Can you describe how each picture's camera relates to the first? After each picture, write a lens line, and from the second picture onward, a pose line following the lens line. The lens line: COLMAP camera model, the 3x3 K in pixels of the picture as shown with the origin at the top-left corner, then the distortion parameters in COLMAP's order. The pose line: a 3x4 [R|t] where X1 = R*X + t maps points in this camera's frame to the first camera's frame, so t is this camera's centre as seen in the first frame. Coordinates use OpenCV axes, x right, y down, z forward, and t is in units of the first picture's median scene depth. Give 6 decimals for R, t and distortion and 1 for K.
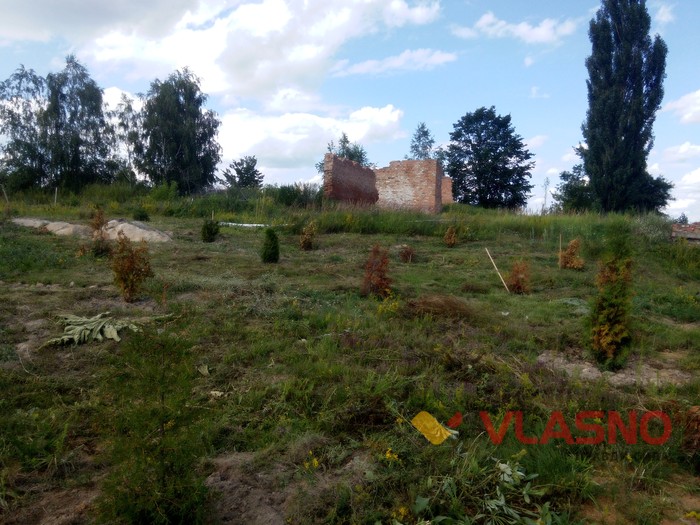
lens RADIAL K [[591.7, 0, 357.0], [0, 591.7, 267.8], [0, 0, 1]] dist [0.092969, -0.071468]
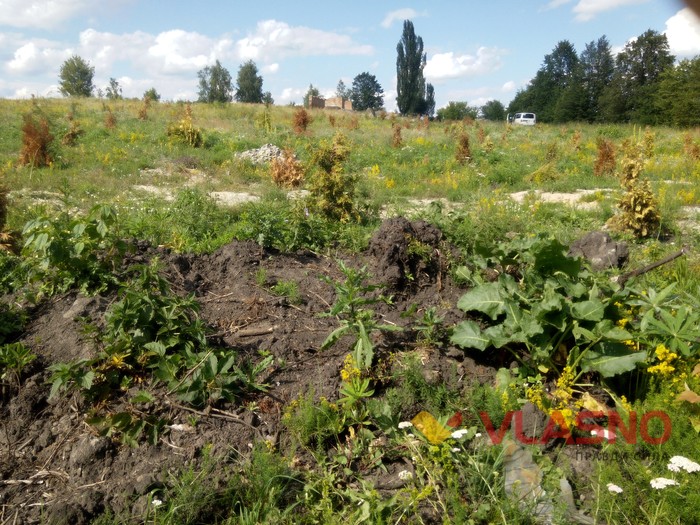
lens RADIAL K [[591.7, 0, 343.9], [0, 591.7, 266.1], [0, 0, 1]] dist [0.092969, -0.071468]
pose [[0.996205, -0.040468, 0.077056, -0.114728], [0.030087, 0.990871, 0.131412, 0.231280], [-0.081671, -0.128595, 0.988328, -1.741755]]
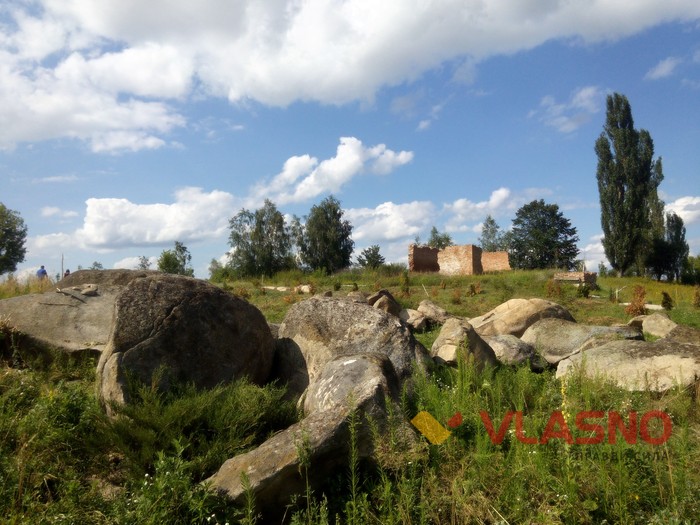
lens RADIAL K [[591.7, 0, 347.8], [0, 591.7, 257.4], [0, 0, 1]] dist [0.092969, -0.071468]
pose [[0.964390, -0.066404, -0.256013, 0.147092], [0.028399, 0.988371, -0.149383, 0.063342], [0.262955, 0.136793, 0.955061, -0.459032]]
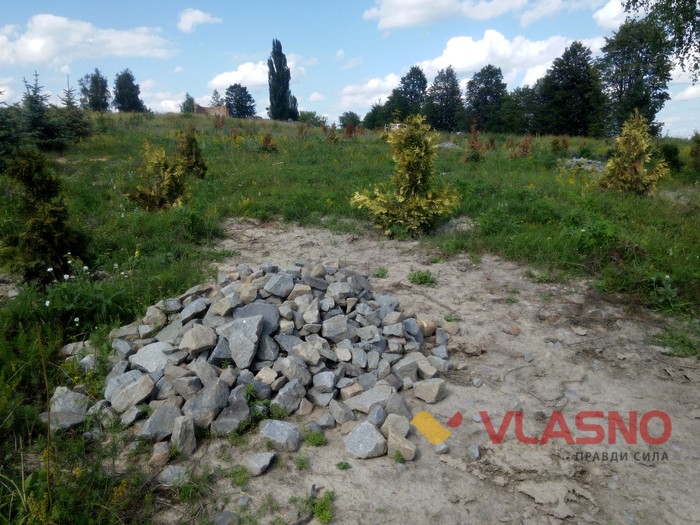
lens RADIAL K [[591.7, 0, 347.1], [0, 591.7, 255.7], [0, 0, 1]] dist [0.092969, -0.071468]
pose [[0.926084, -0.097957, 0.364381, -0.436447], [0.058561, 0.991325, 0.117664, 0.248364], [-0.372746, -0.087628, 0.923787, -1.980023]]
